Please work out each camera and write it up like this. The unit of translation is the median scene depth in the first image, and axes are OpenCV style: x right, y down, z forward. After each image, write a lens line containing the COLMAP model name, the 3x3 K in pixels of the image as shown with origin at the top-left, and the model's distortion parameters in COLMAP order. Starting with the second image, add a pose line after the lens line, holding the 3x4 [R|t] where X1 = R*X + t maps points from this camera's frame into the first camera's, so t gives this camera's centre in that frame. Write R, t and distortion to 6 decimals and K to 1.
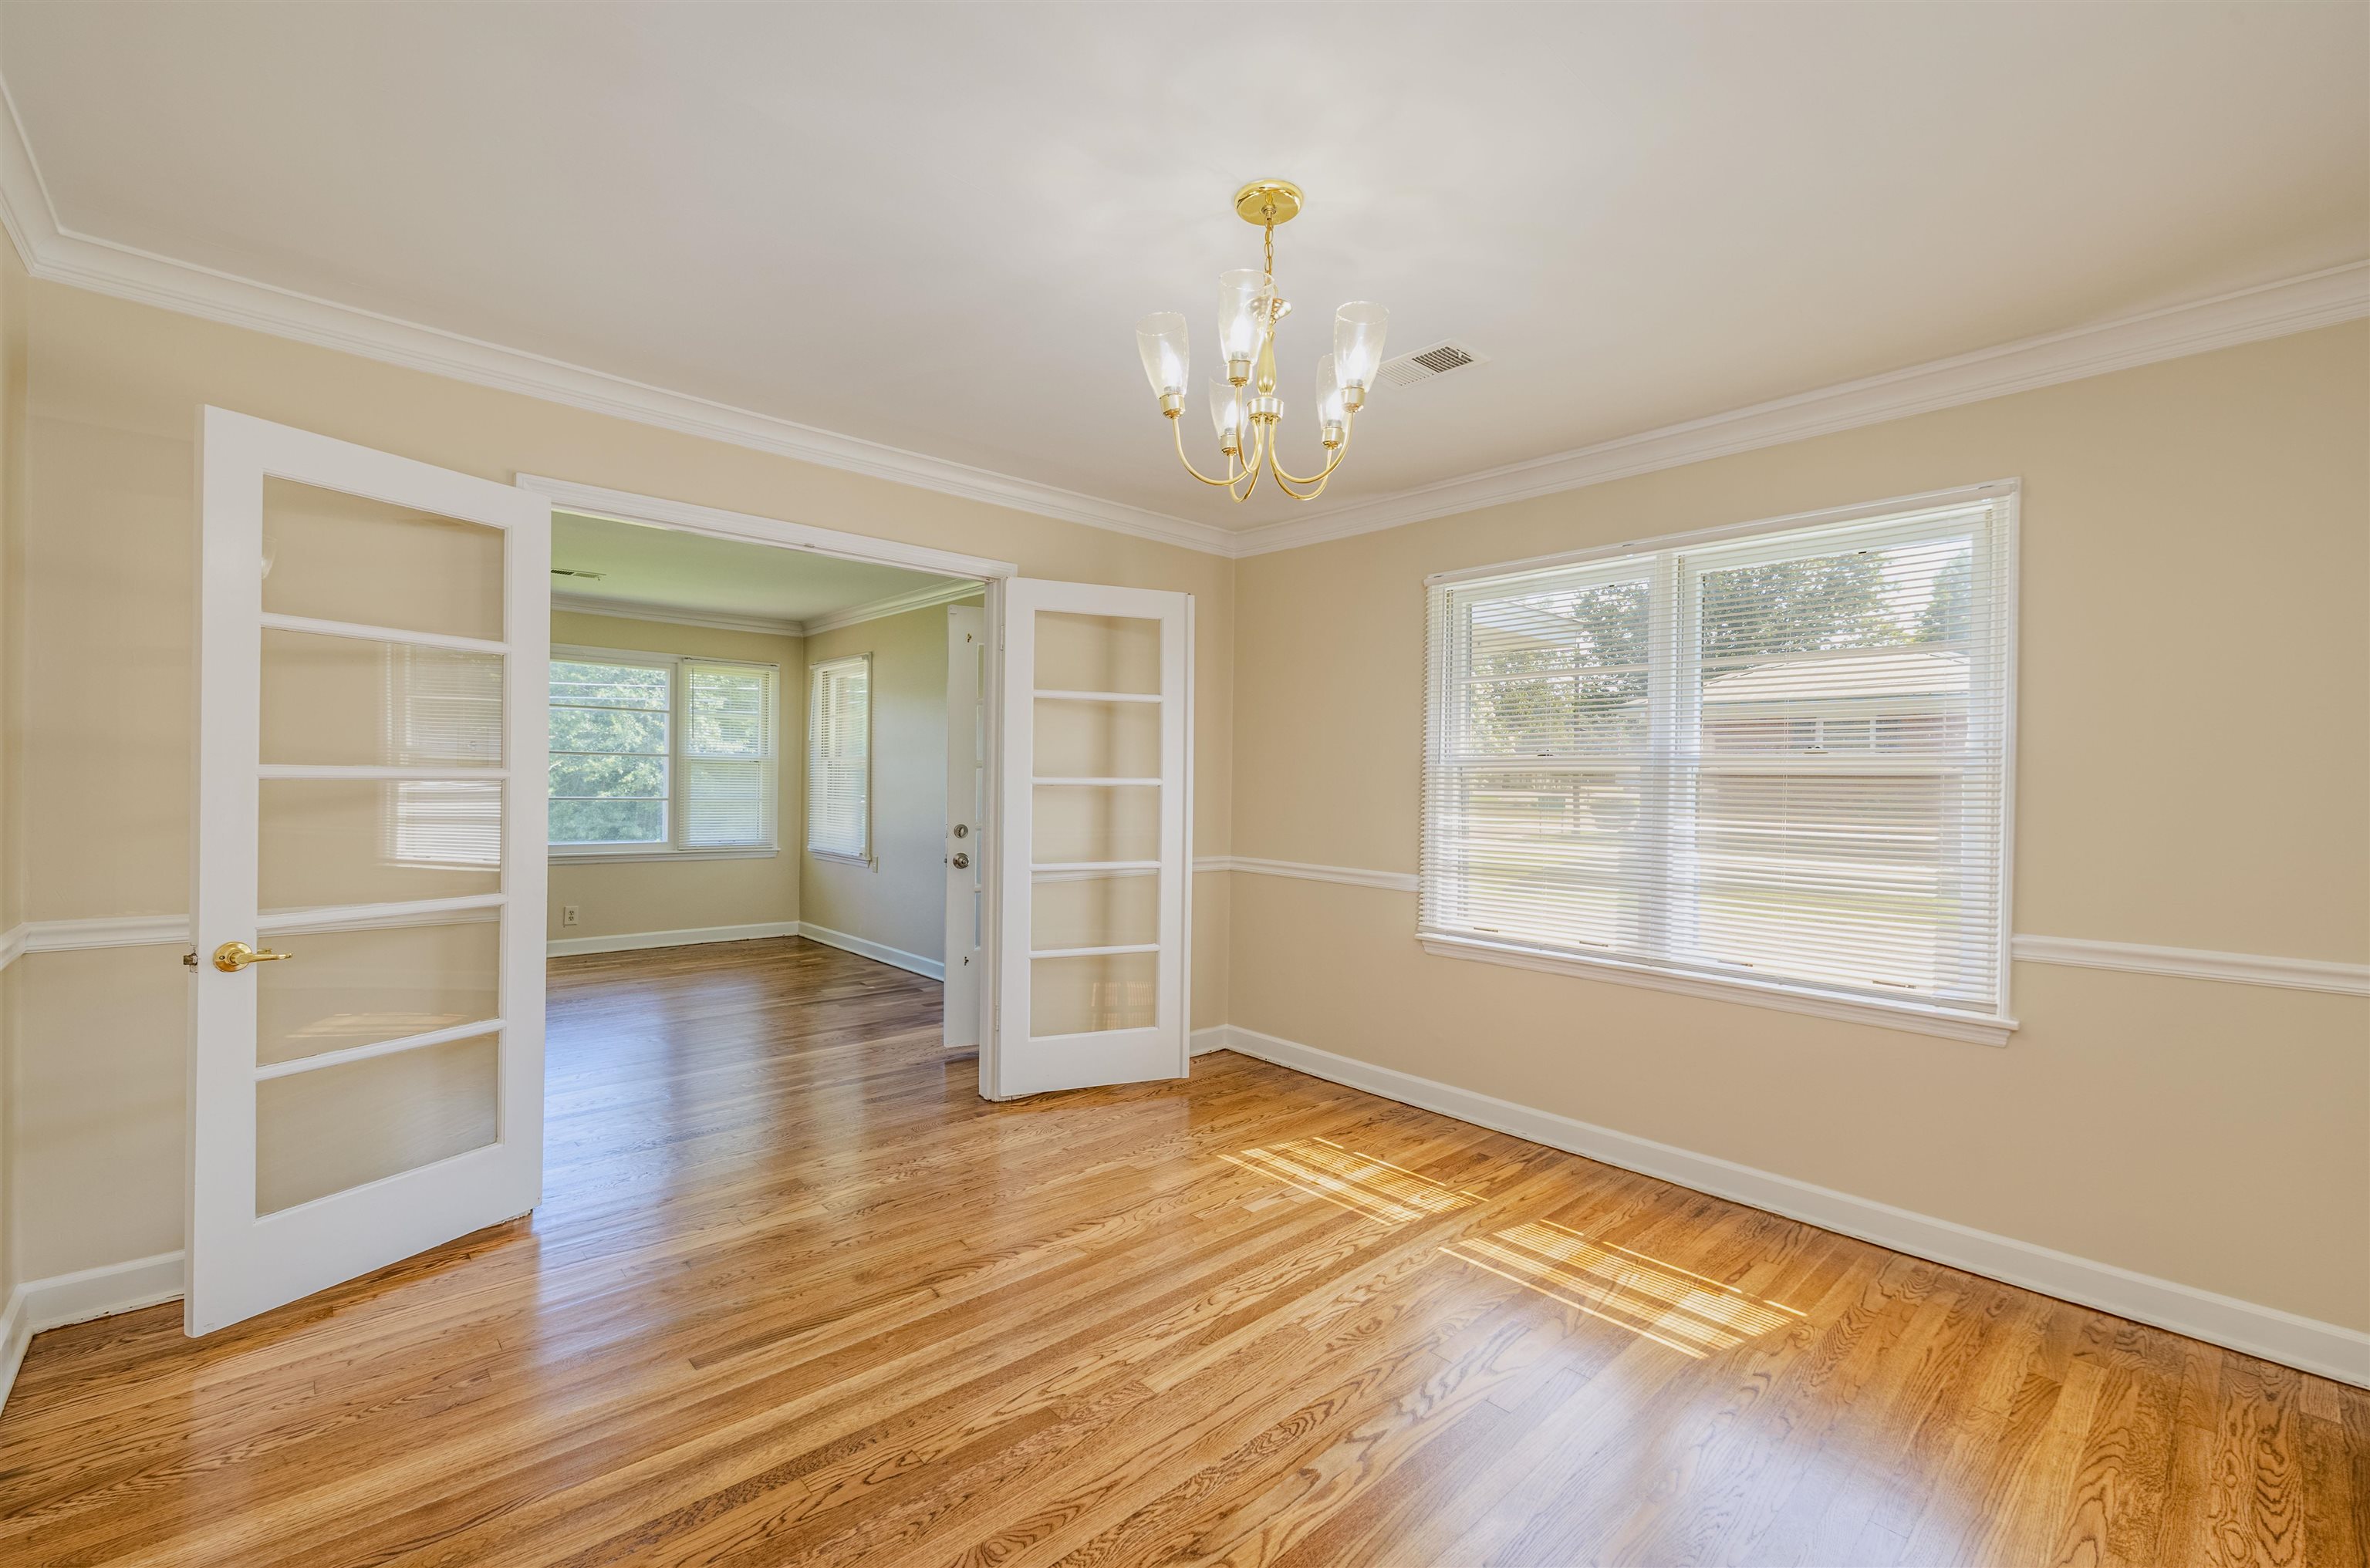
lens RADIAL K [[1012.6, 0, 1185.0], [0, 1012.6, 784.0], [0, 0, 1]] dist [0.002119, 0.000347]
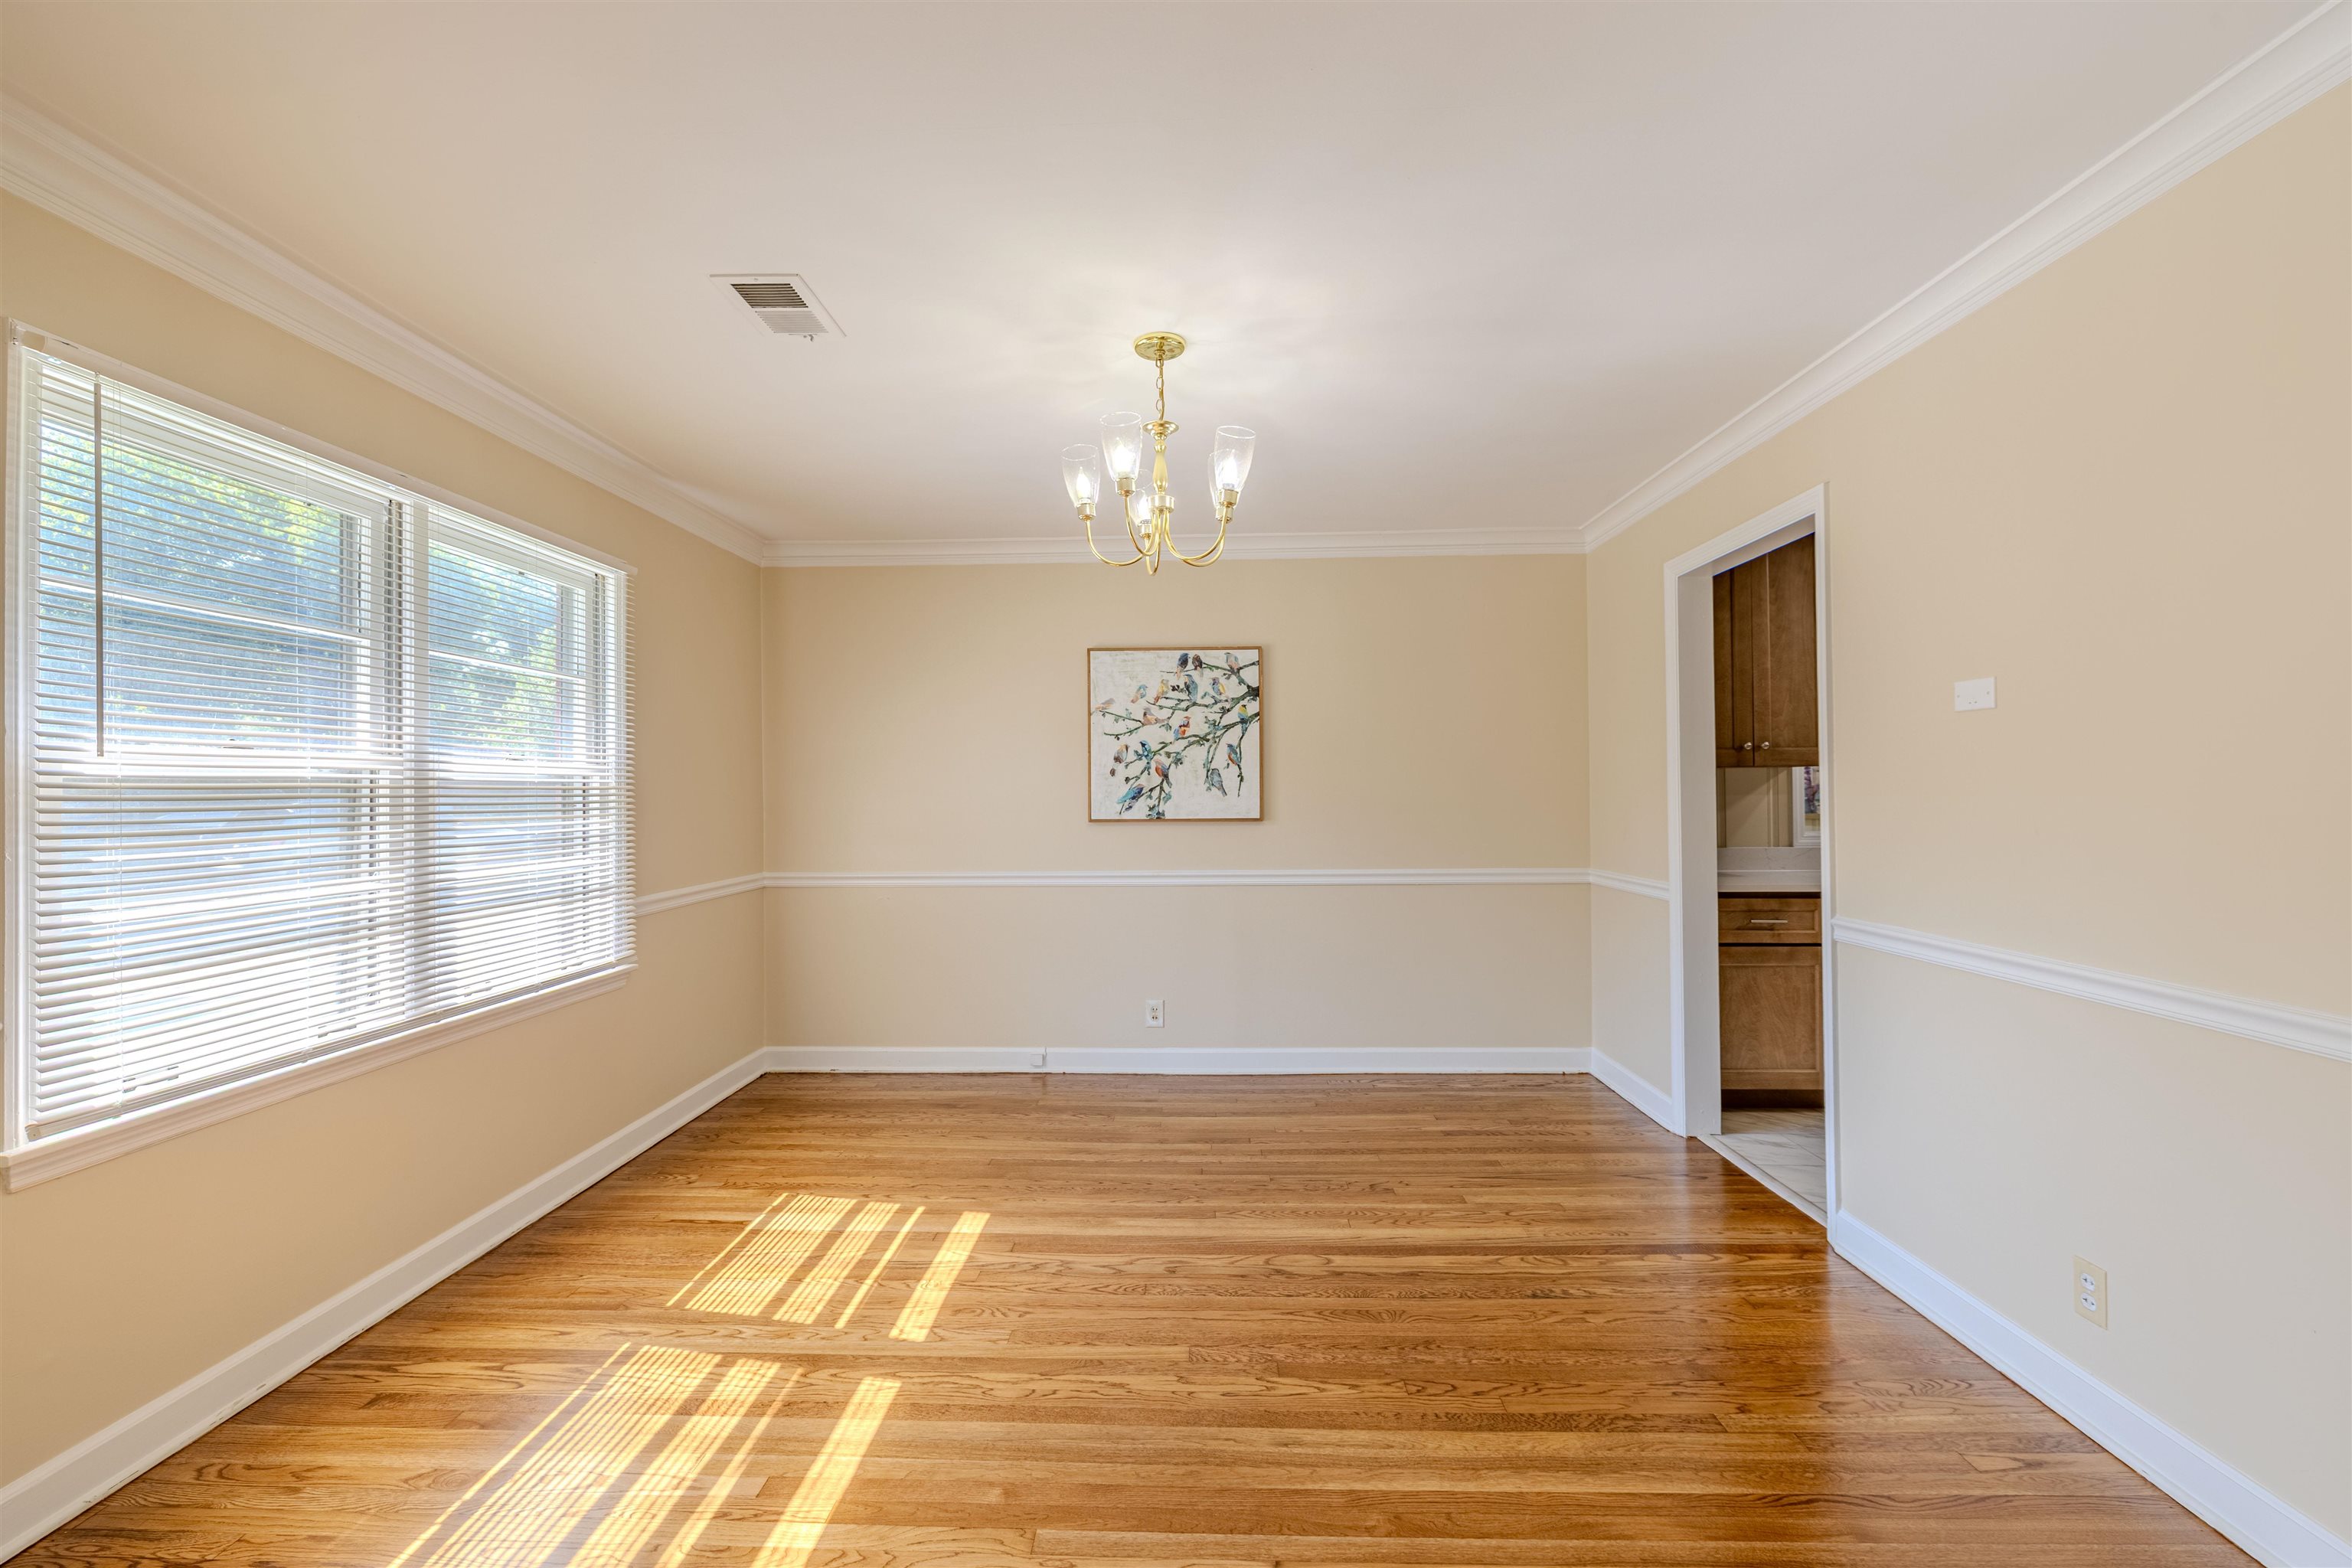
lens RADIAL K [[1004.1, 0, 1152.0], [0, 1004.1, 790.6], [0, 0, 1]] dist [0.000505, 0.000147]
pose [[-0.710386, -0.012230, 0.703706, -0.766356], [-0.002684, 0.999889, 0.014668, -0.024080], [-0.703807, 0.008532, -0.710340, 1.805313]]
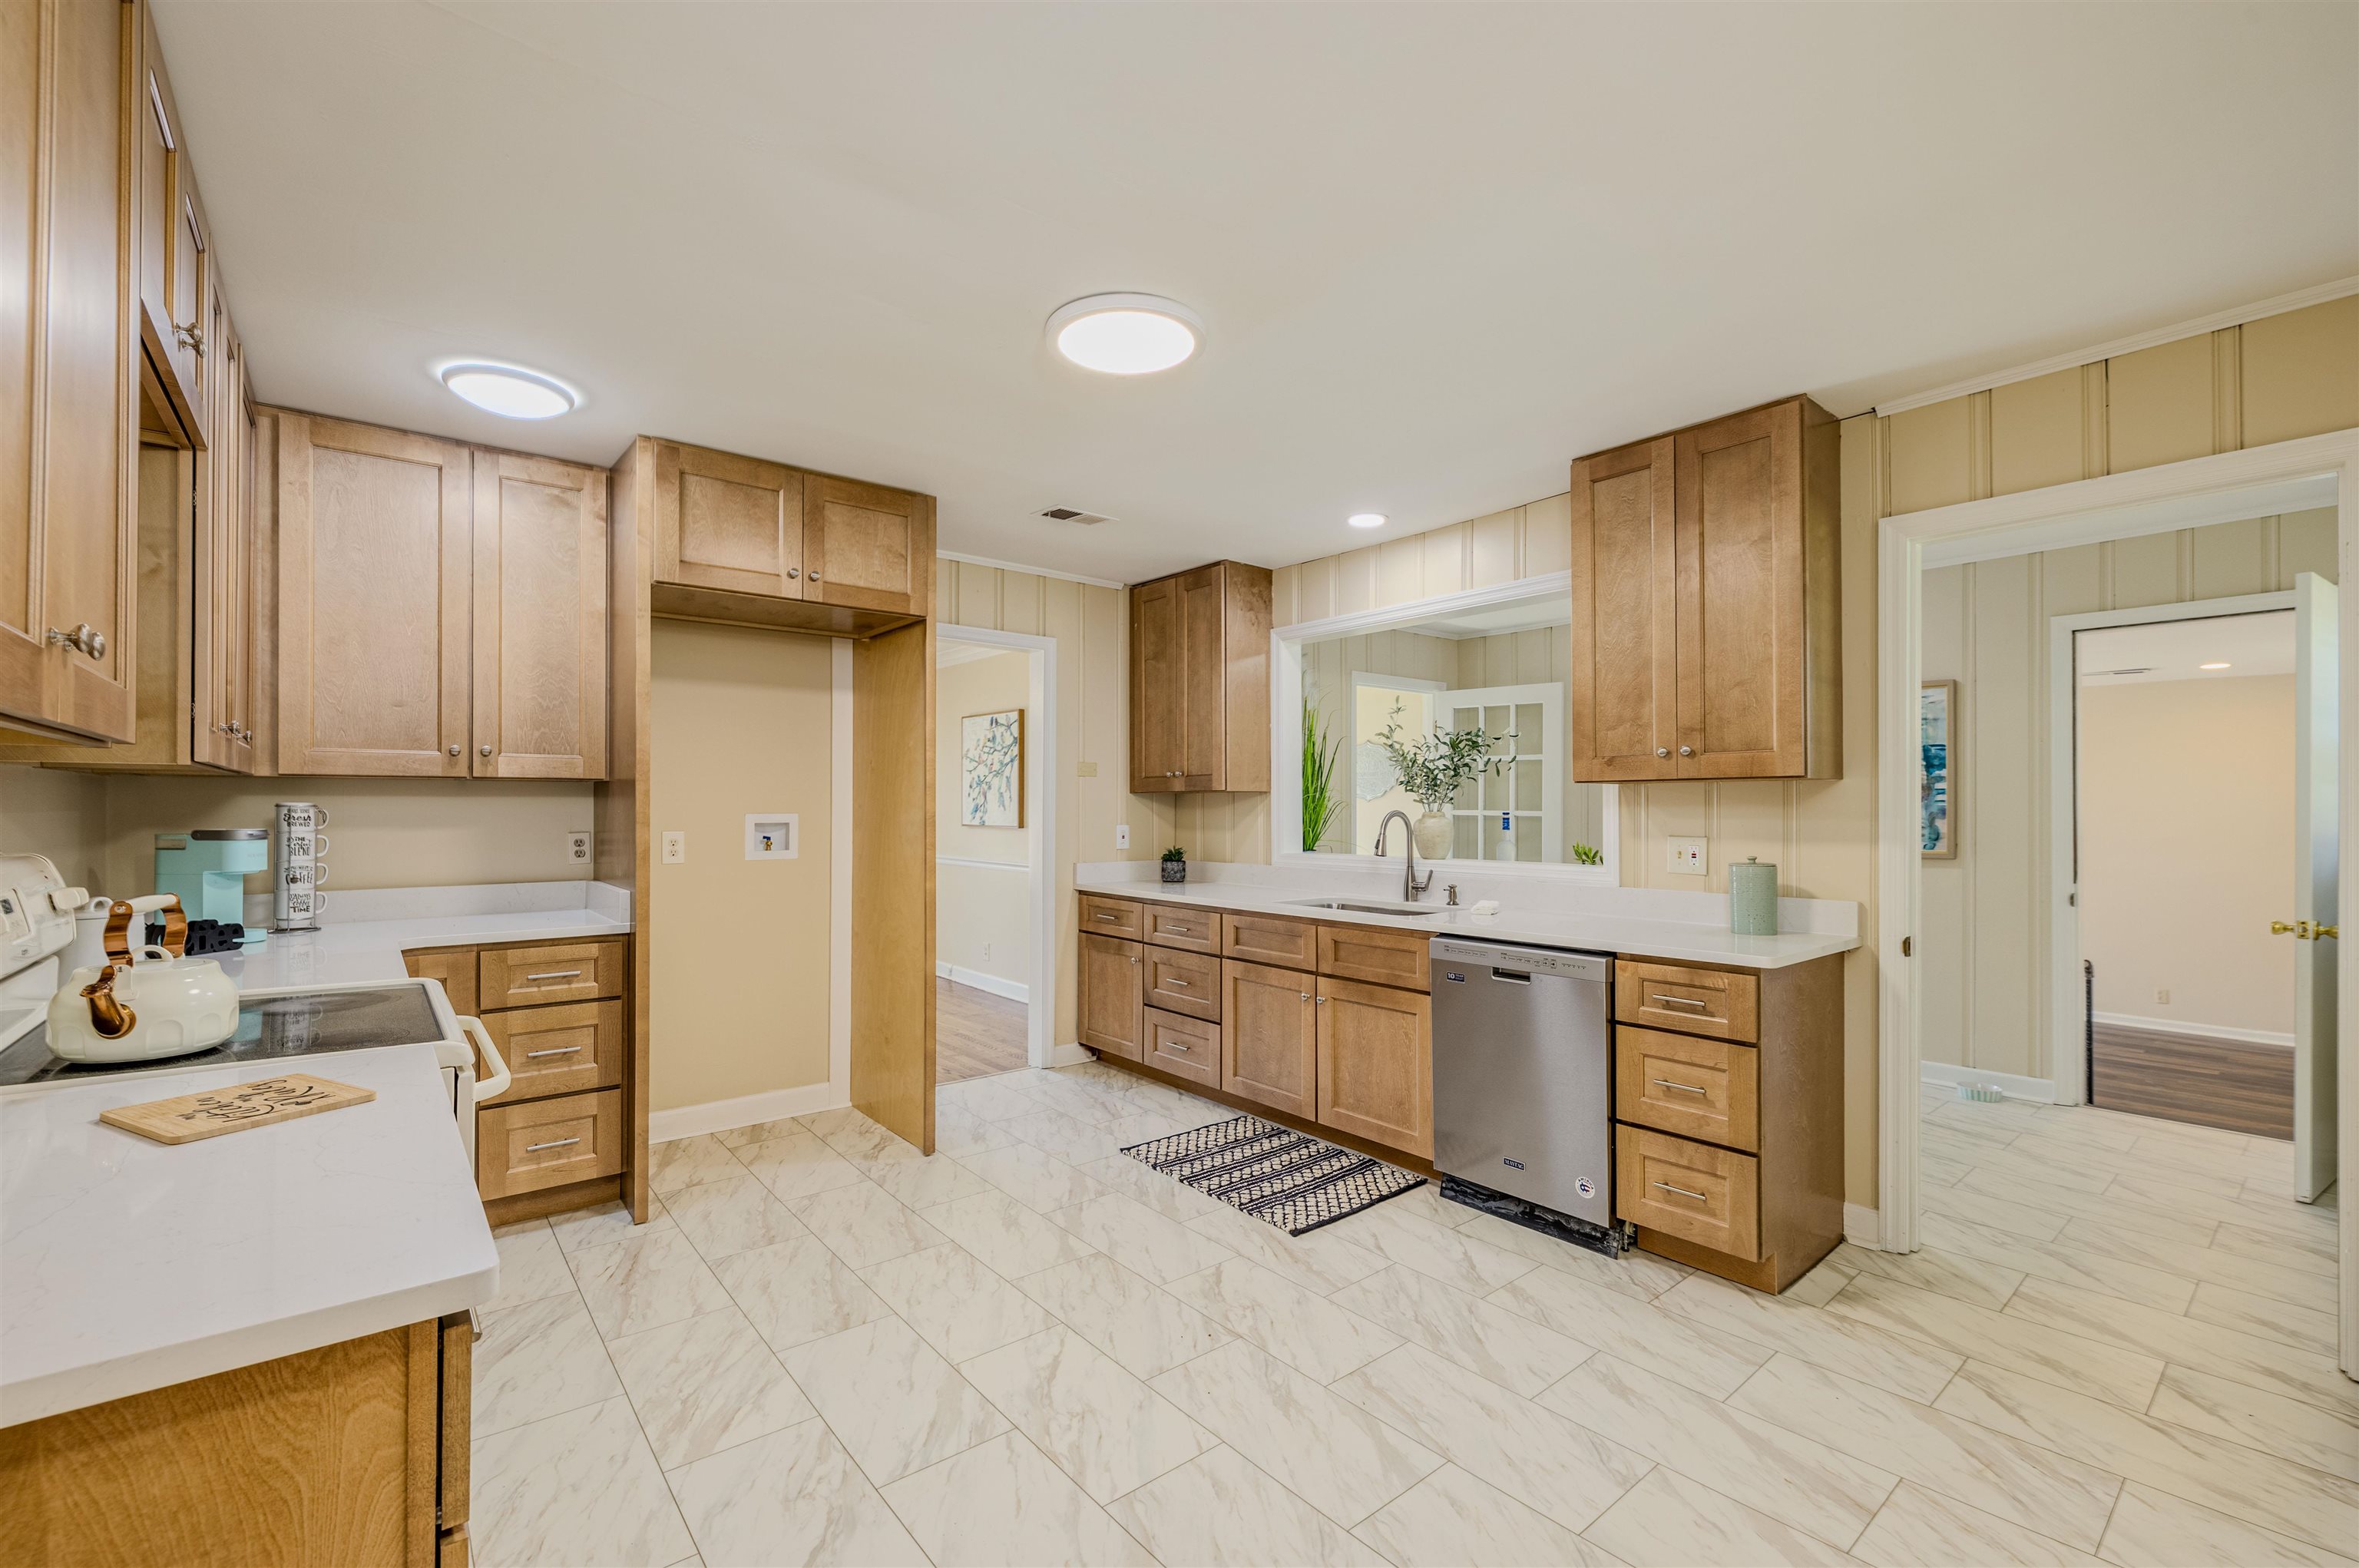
lens RADIAL K [[1007.1, 0, 1155.4], [0, 1007.1, 790.7], [0, 0, 1]] dist [0.000505, 0.000147]
pose [[0.078371, -0.008797, 0.996885, -2.514074], [0.006770, 0.999943, 0.008292, -0.069013], [-0.996901, 0.006099, 0.078426, -0.534581]]
